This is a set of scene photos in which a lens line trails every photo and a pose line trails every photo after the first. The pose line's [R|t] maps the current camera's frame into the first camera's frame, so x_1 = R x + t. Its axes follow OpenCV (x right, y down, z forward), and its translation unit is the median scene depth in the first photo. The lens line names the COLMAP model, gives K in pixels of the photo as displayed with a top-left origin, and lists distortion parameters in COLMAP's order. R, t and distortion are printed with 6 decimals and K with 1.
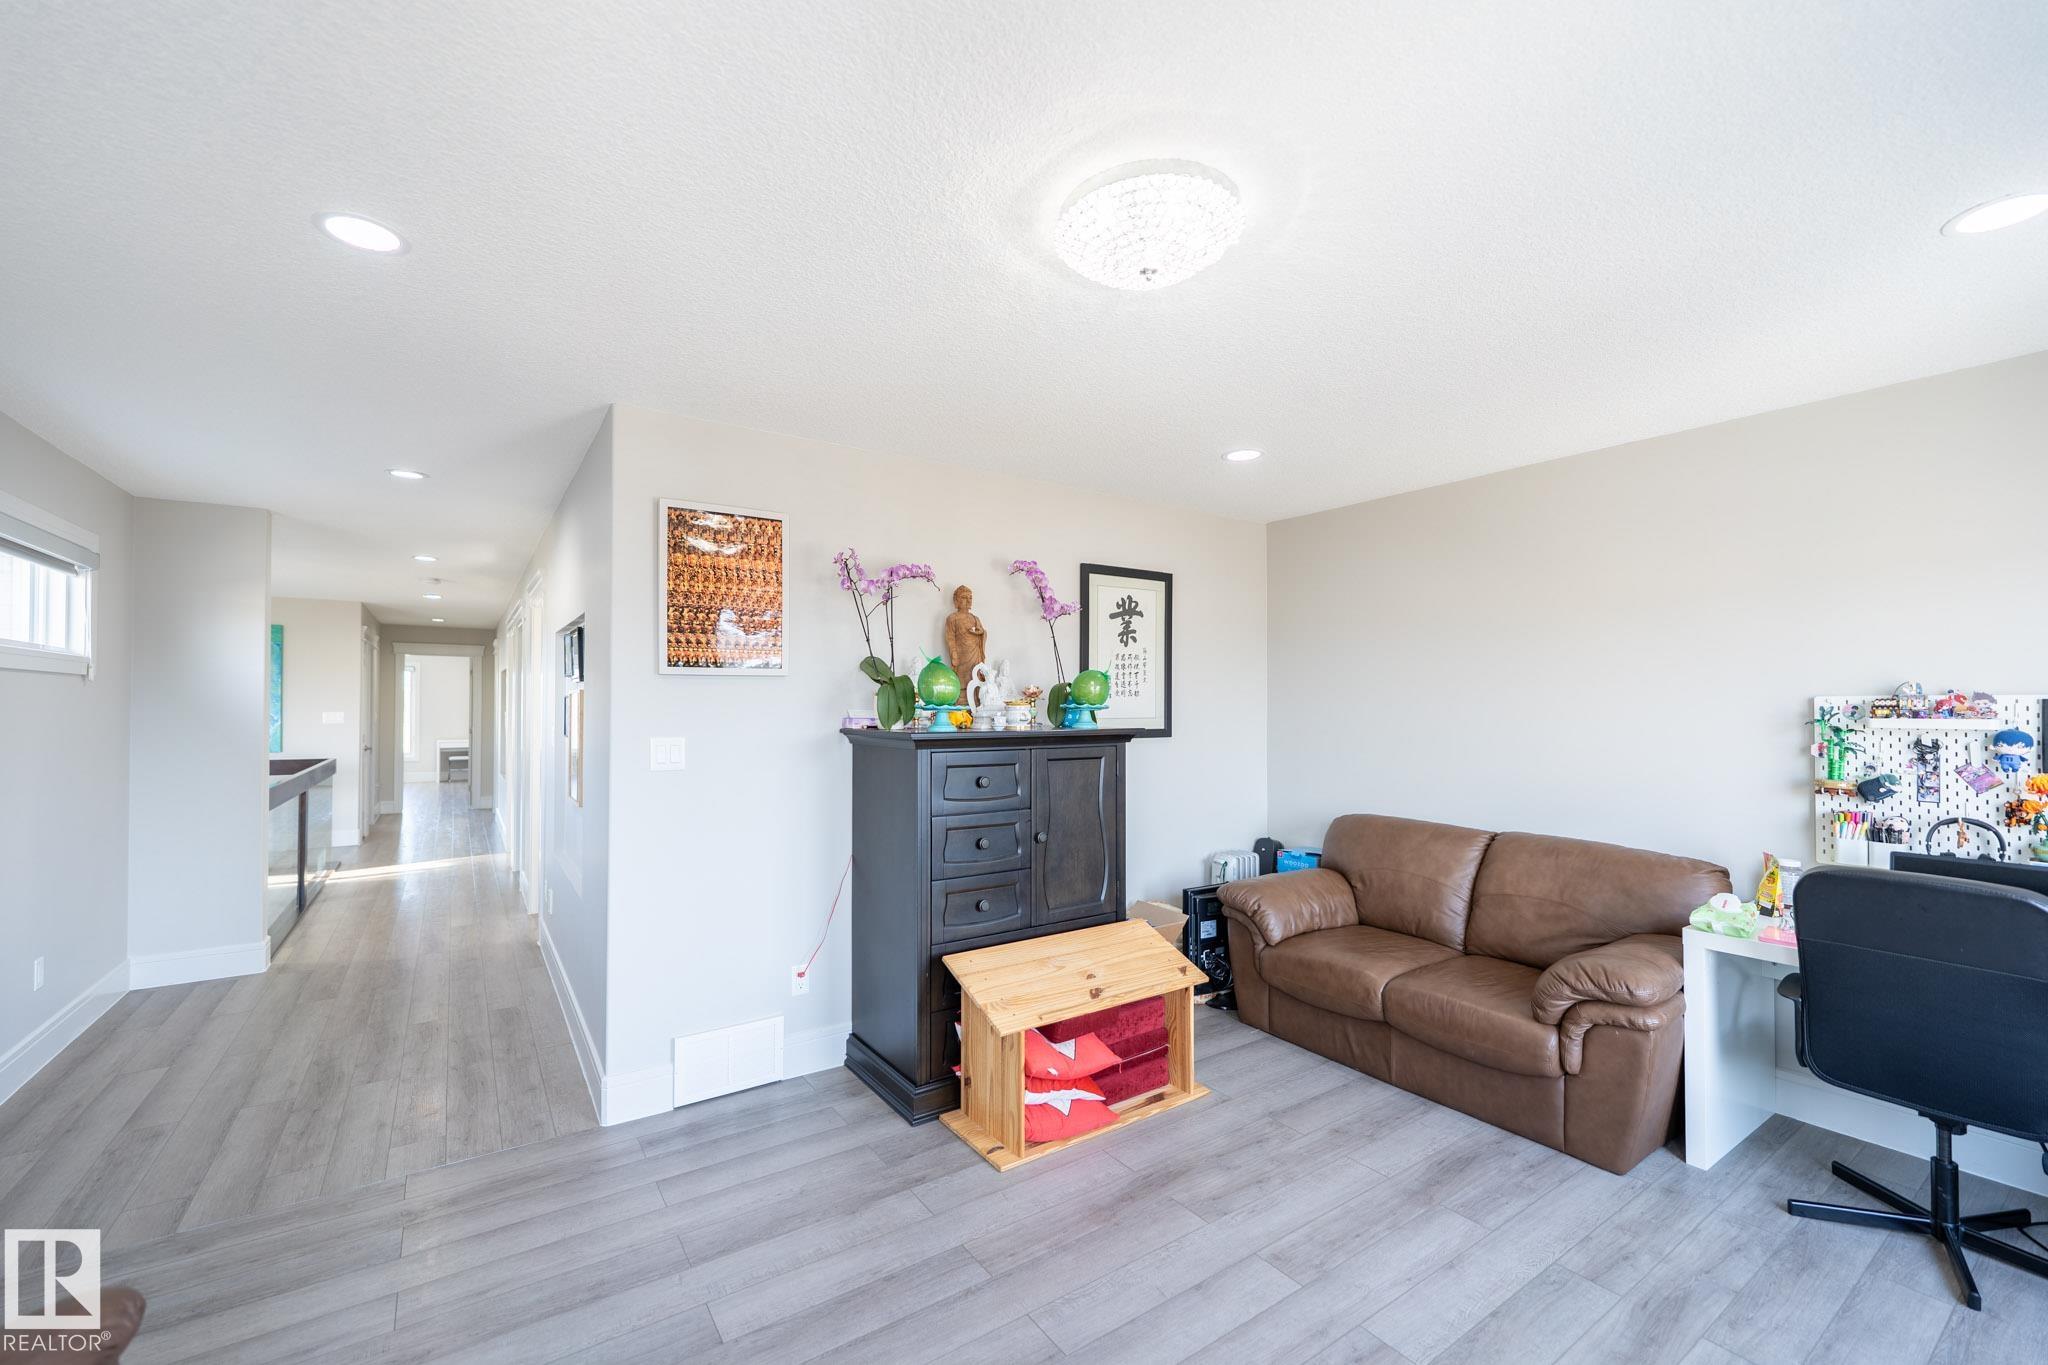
lens RADIAL K [[830.1, 0, 1012.4], [0, 830.1, 692.2], [0, 0, 1]] dist [-0.000166, -0.000734]
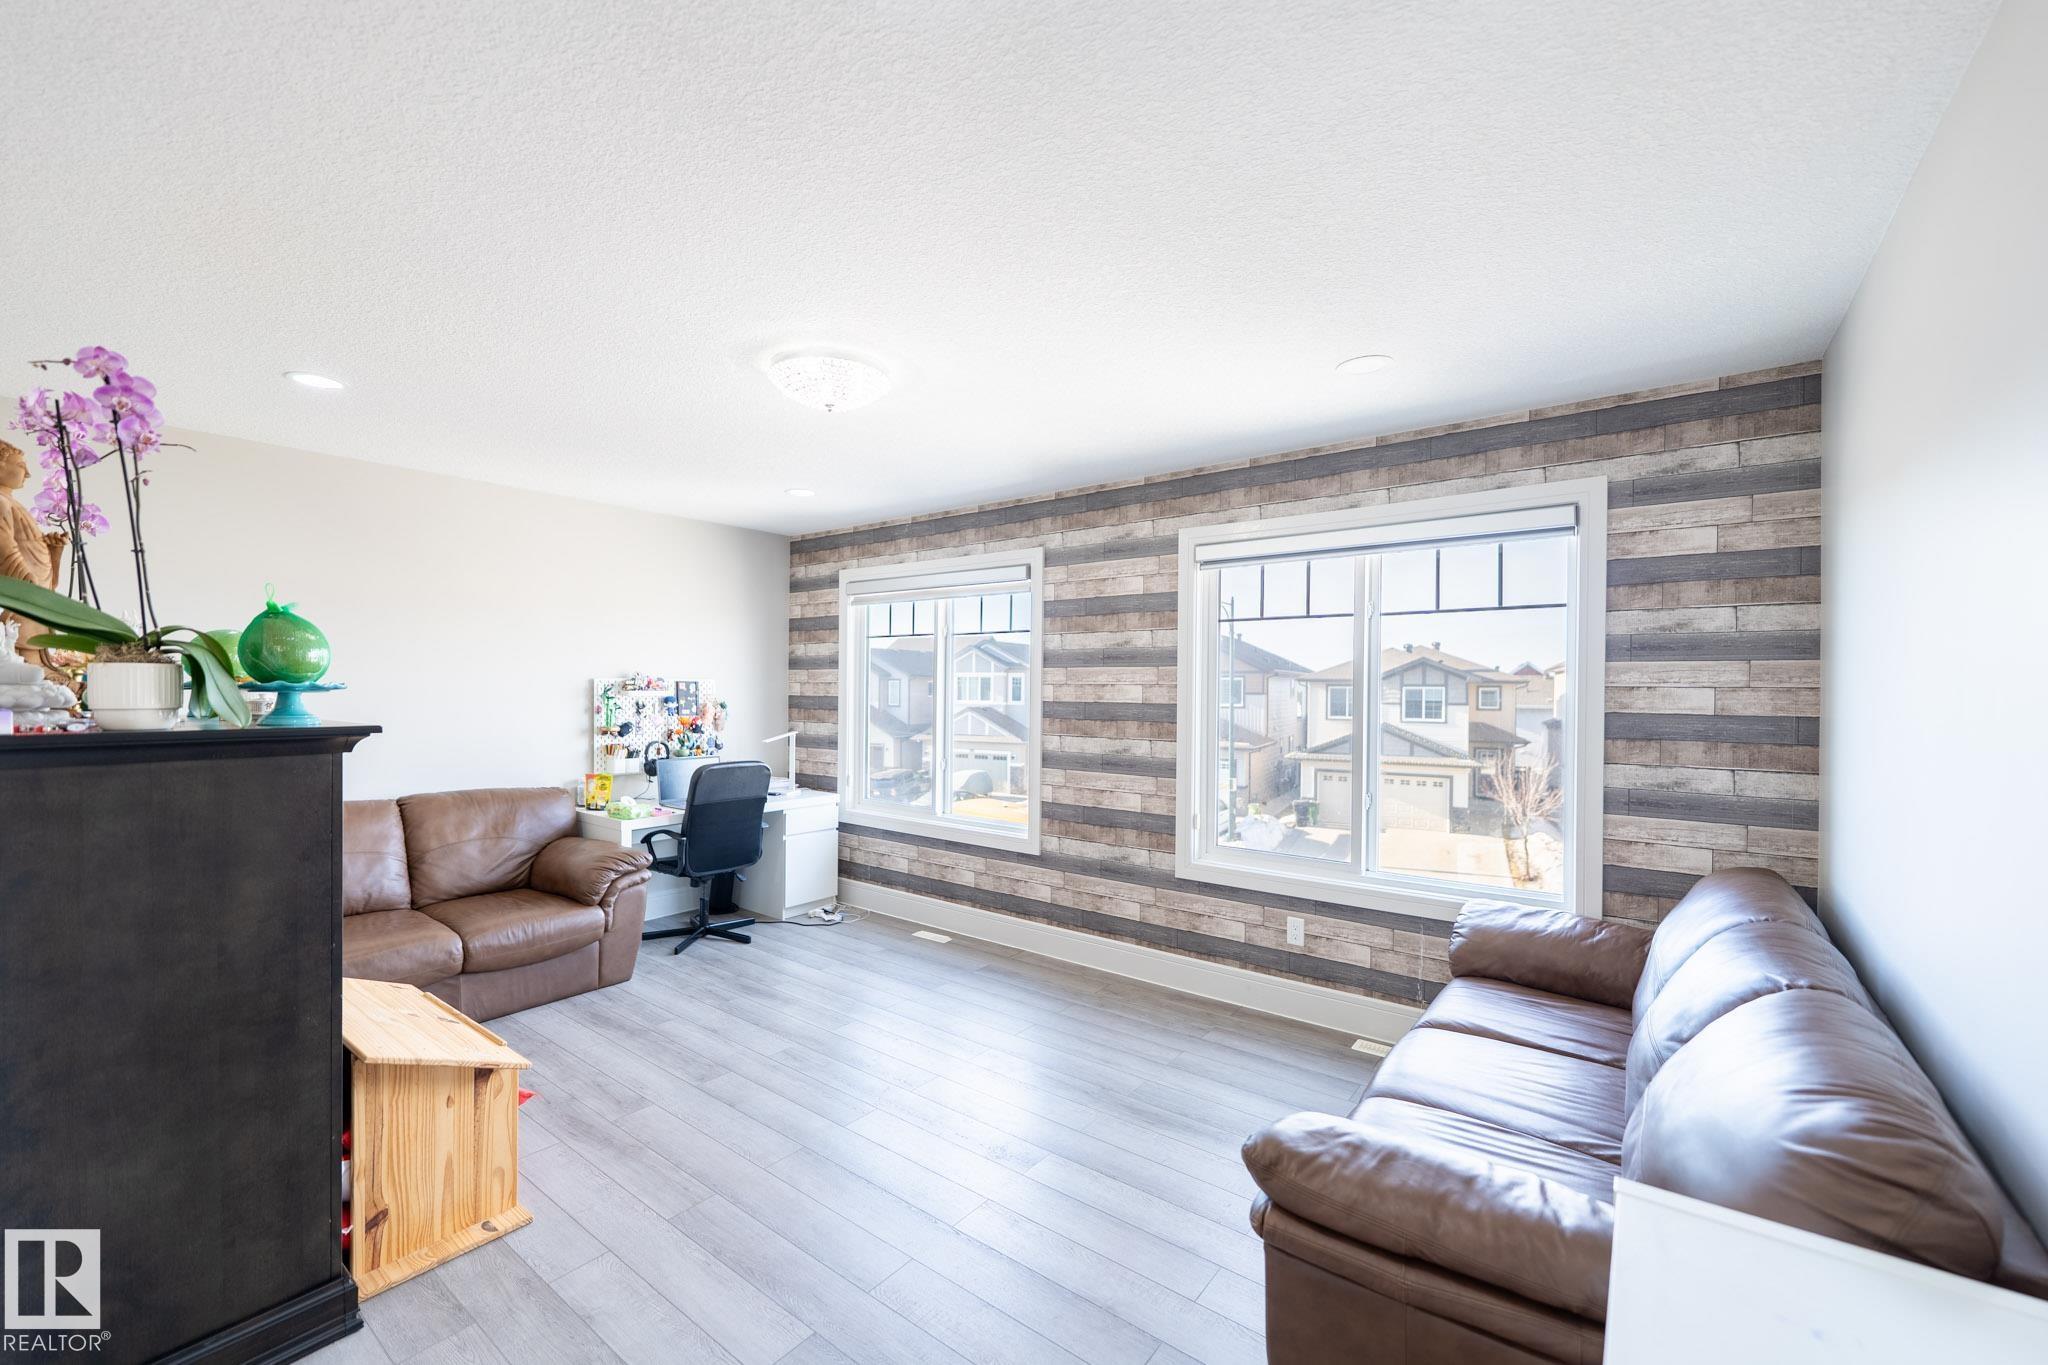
lens RADIAL K [[830.1, 0, 1012.4], [0, 830.1, 692.2], [0, 0, 1]] dist [-0.000166, -0.000734]
pose [[-0.313848, -0.011173, 0.949407, -0.967288], [-0.027493, 0.999618, 0.002675, 0.007036], [-0.949075, -0.025262, -0.314036, 0.789526]]
